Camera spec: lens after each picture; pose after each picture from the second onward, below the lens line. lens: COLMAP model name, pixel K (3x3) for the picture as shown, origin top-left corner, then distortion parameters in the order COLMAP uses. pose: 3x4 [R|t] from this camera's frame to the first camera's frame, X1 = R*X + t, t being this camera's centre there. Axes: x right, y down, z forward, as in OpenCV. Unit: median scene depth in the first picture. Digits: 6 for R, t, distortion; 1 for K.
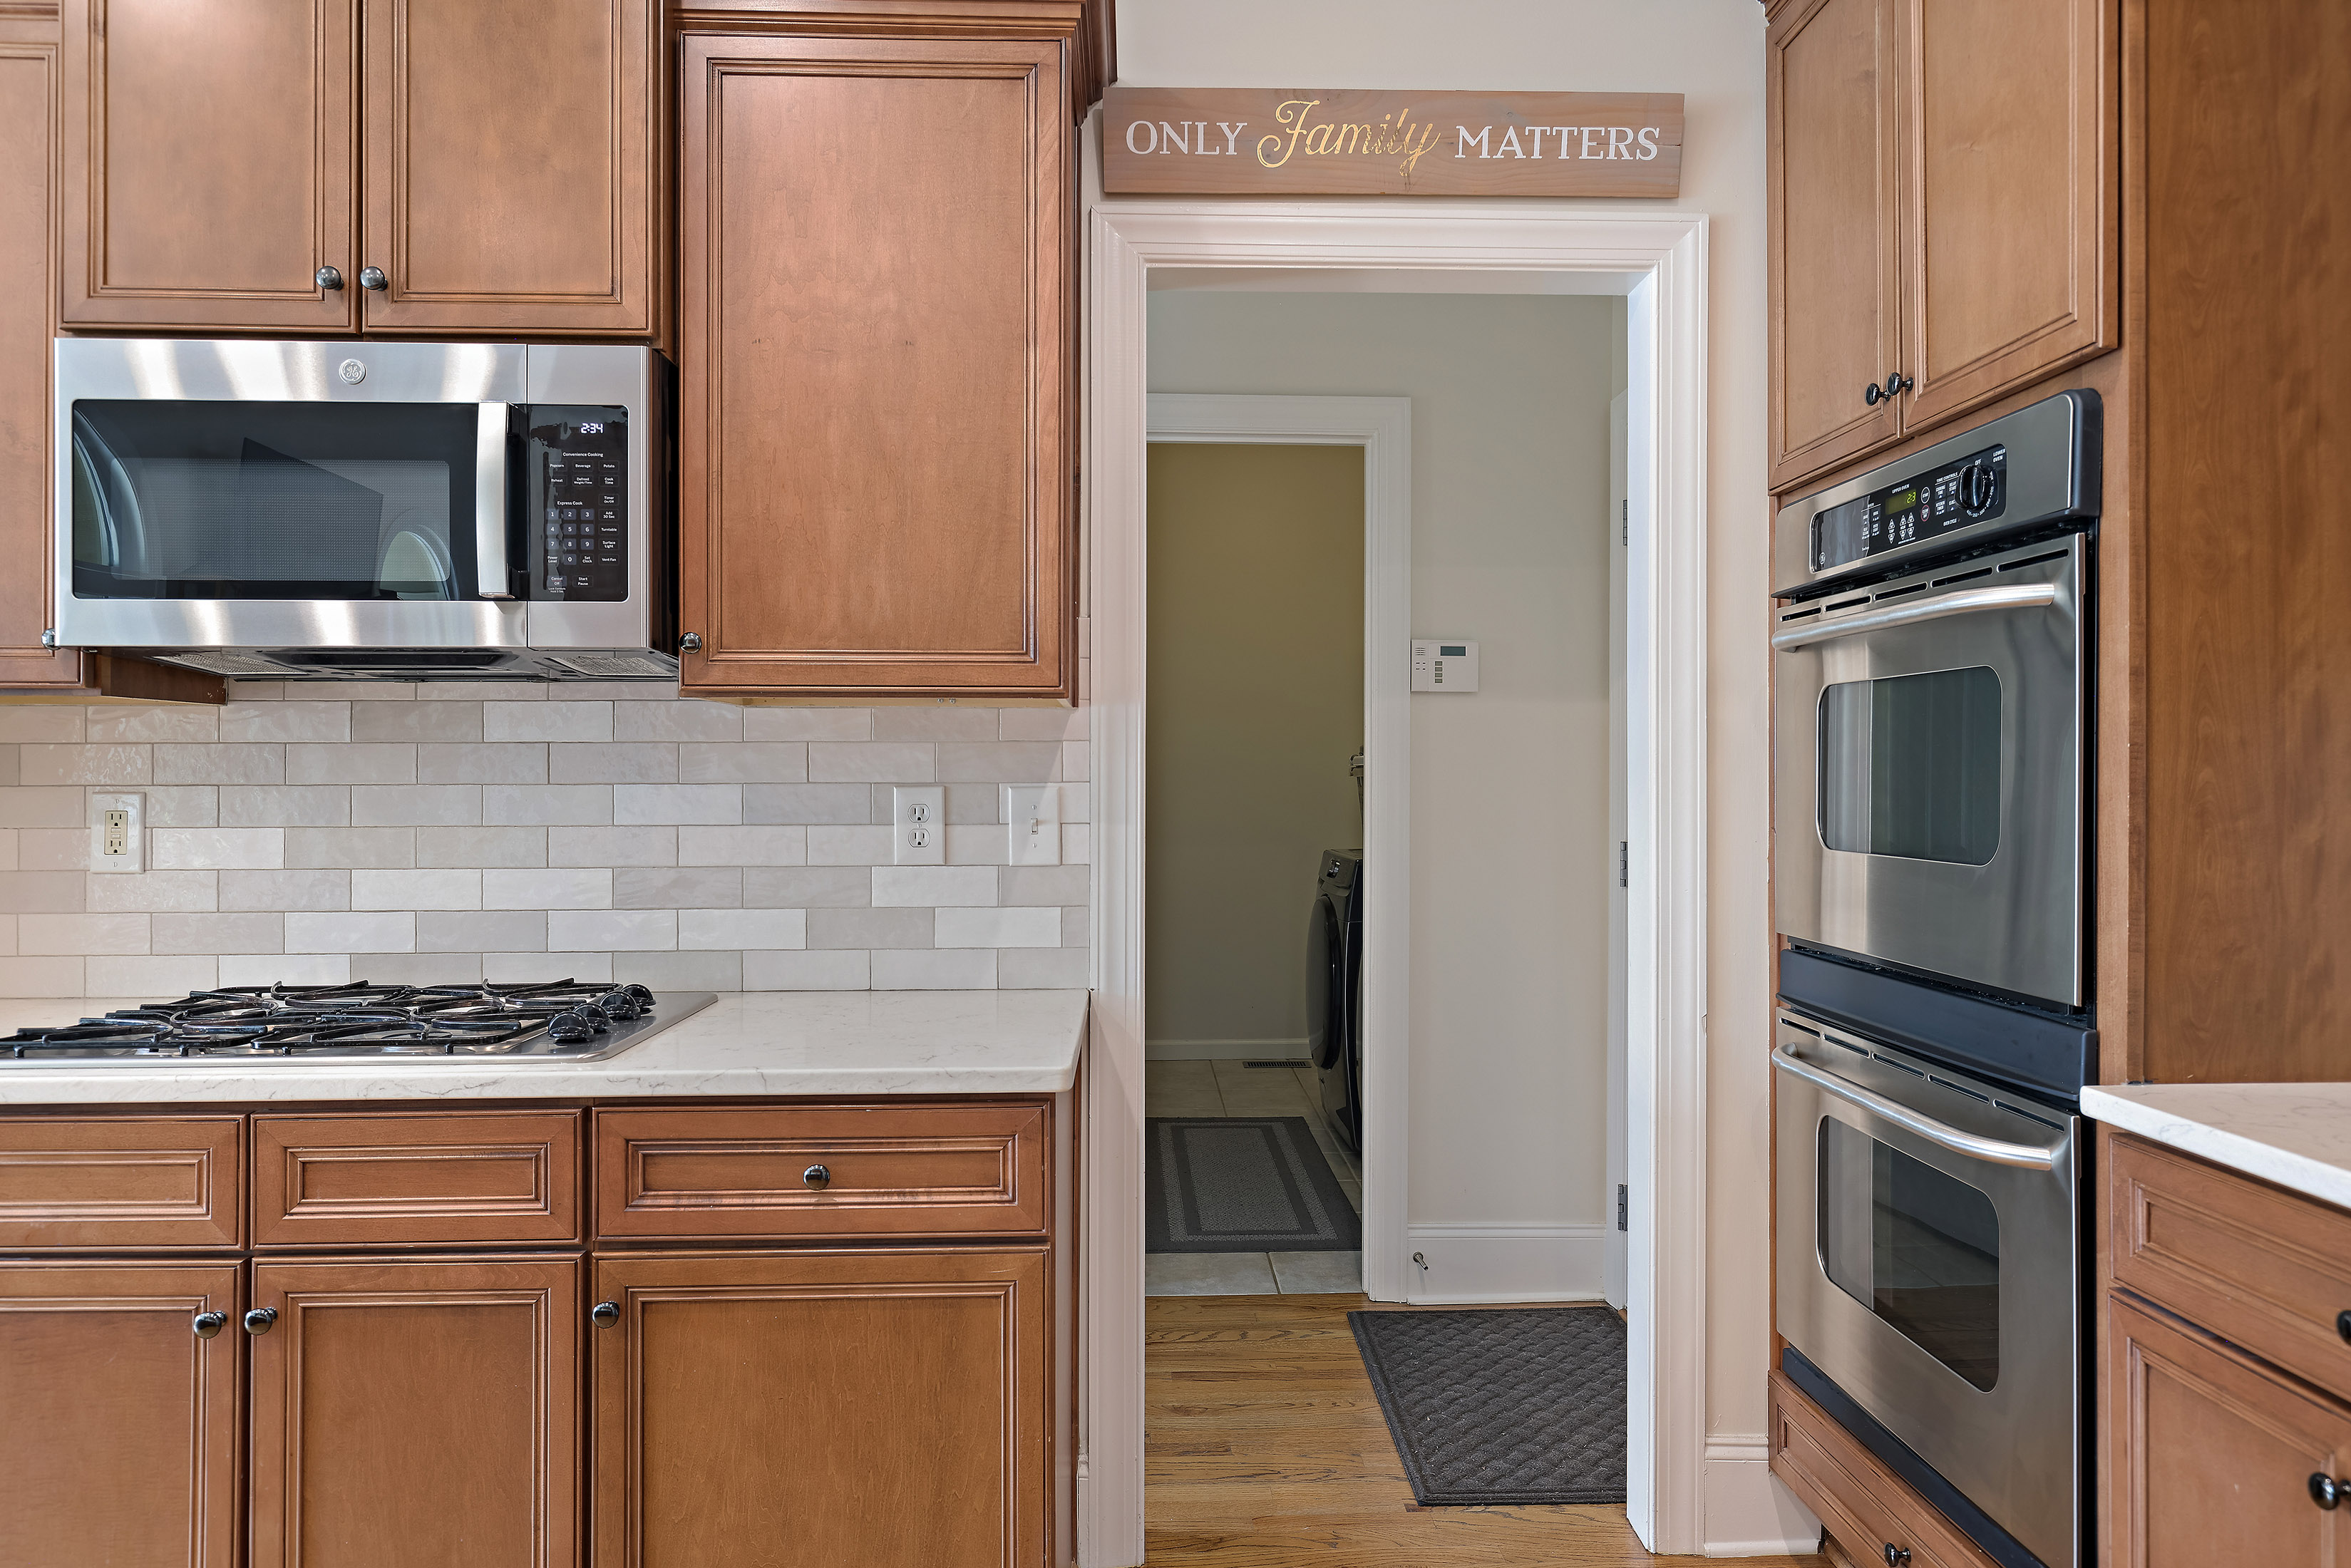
lens RADIAL K [[1507.8, 0, 1179.3], [0, 1507.8, 773.1], [0, 0, 1]] dist [-0.003793, 0.004182]
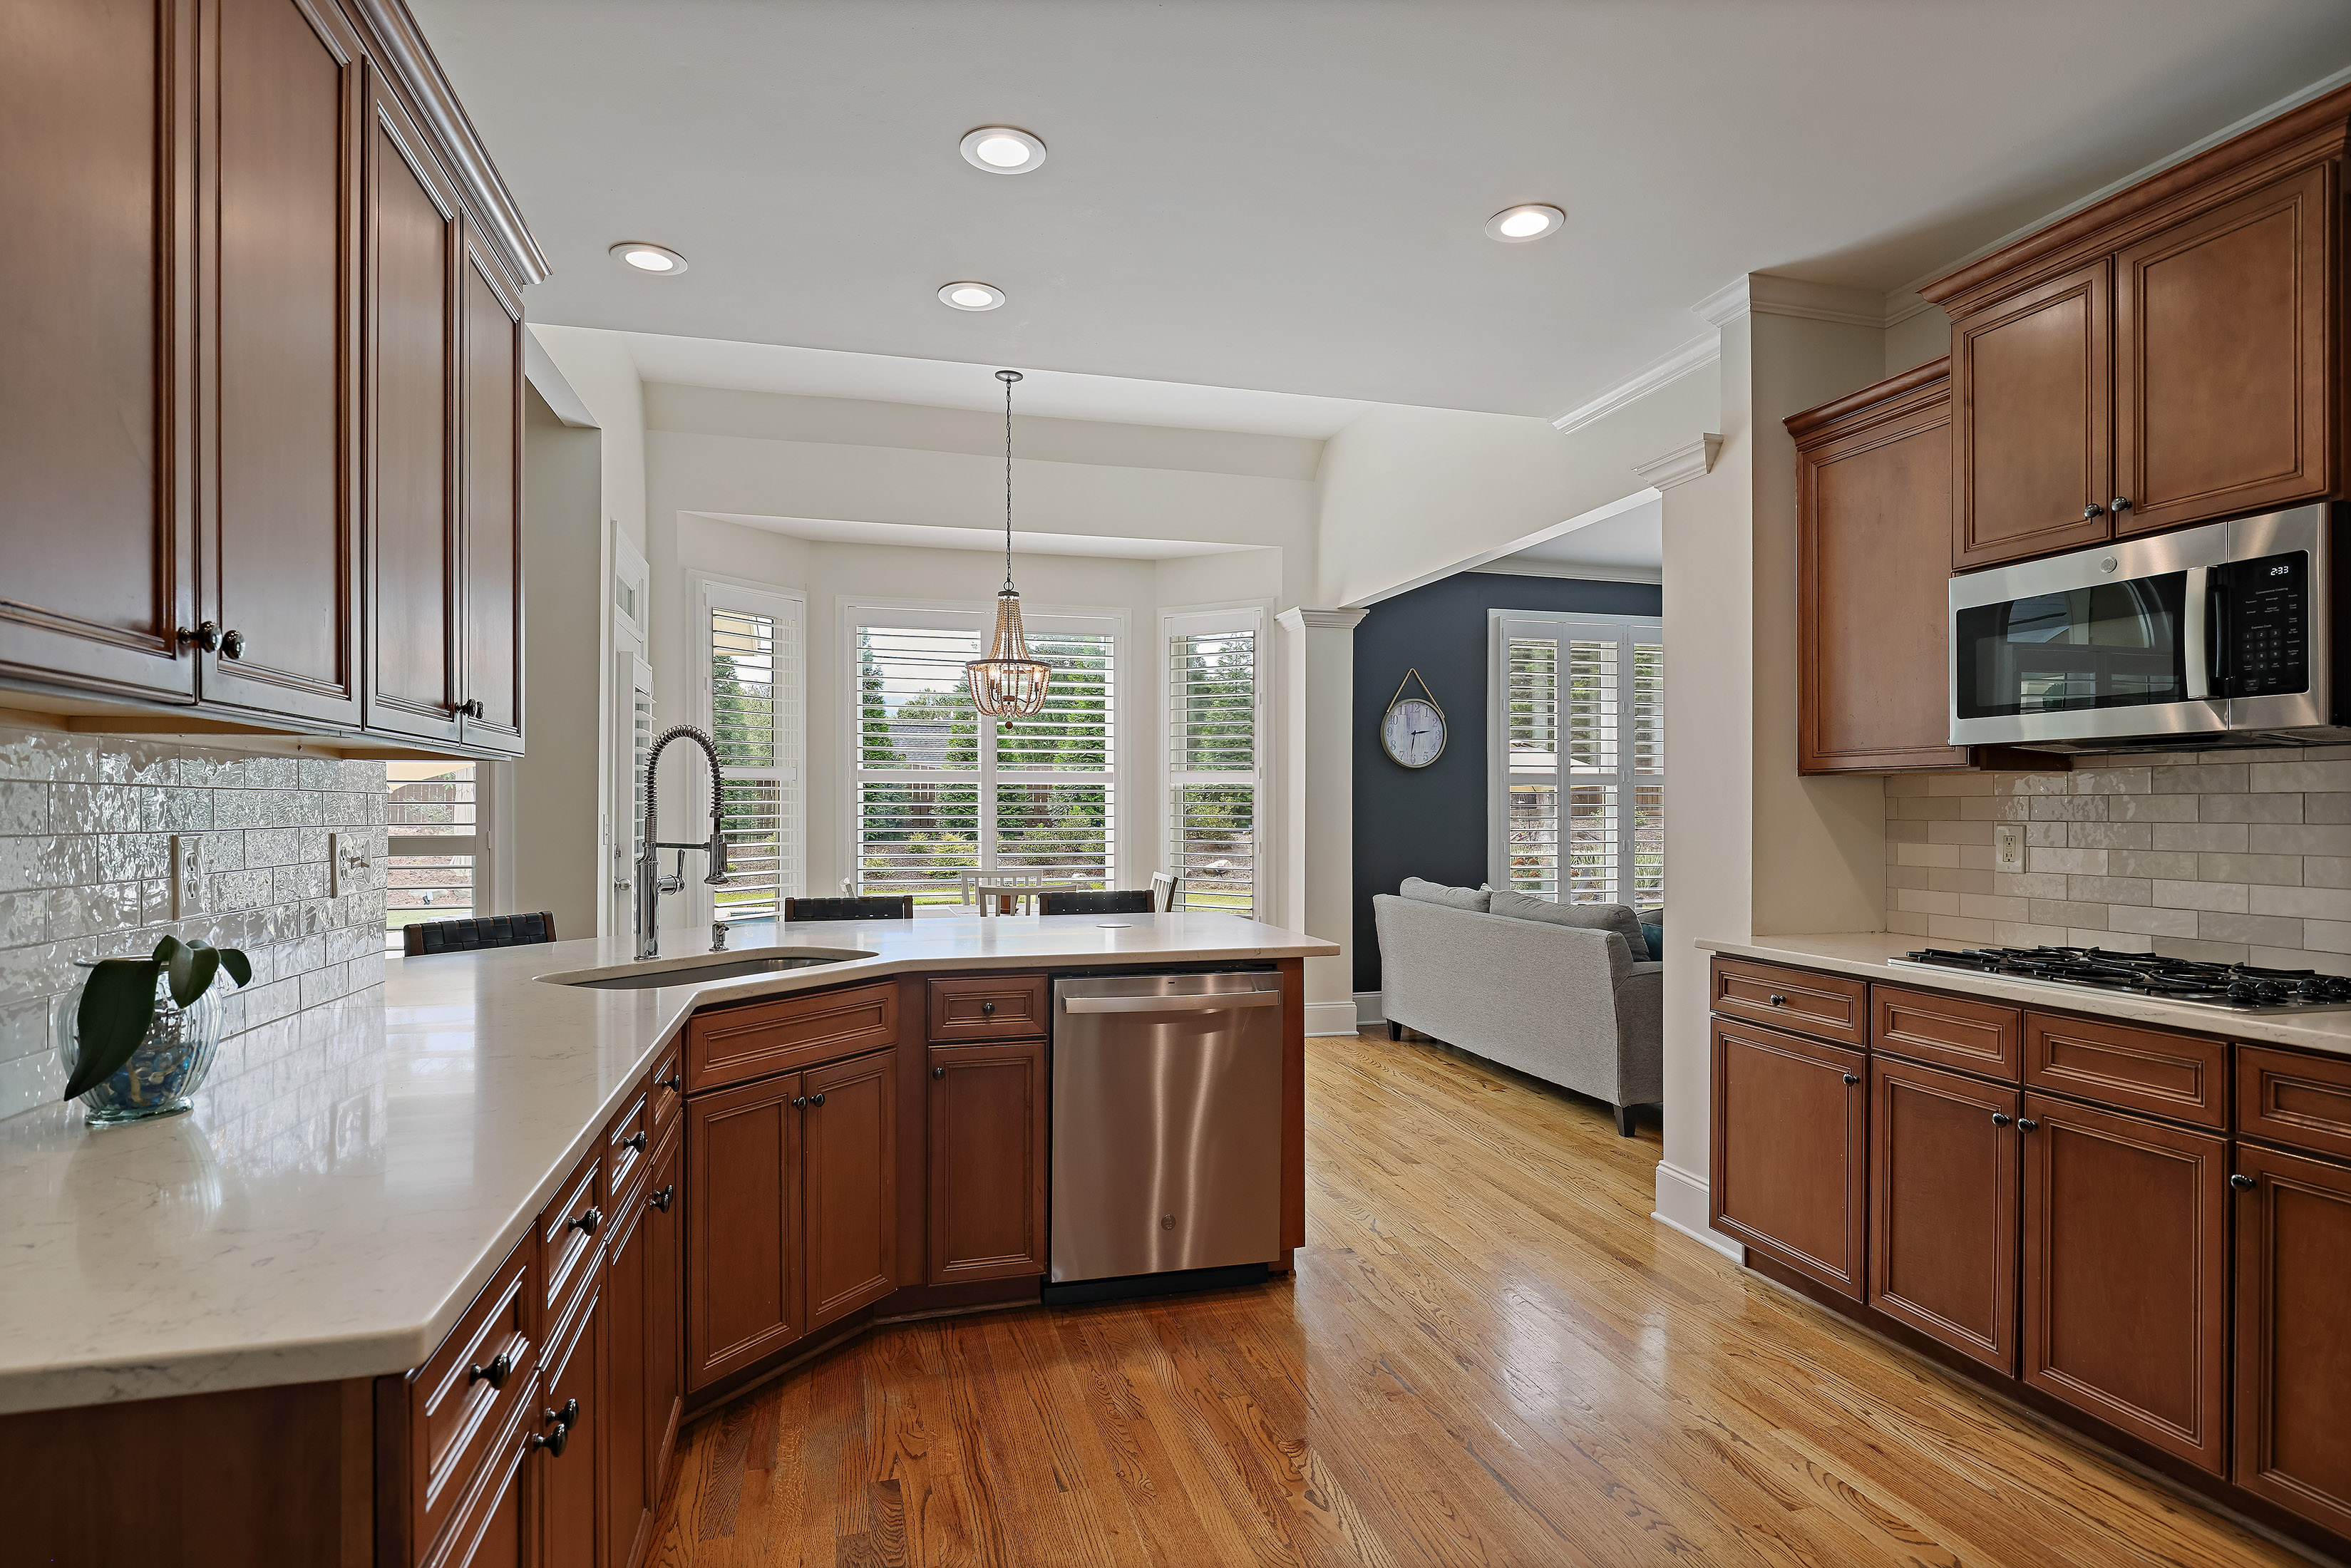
lens RADIAL K [[1195.8, 0, 1162.8], [0, 1195.8, 798.0], [0, 0, 1]] dist [0.006147, 0.000773]
pose [[0.207490, -0.008085, -0.978204, 0.488818], [0.002993, 0.999966, -0.007630, -0.012268], [0.978233, -0.001345, 0.207507, -0.247933]]
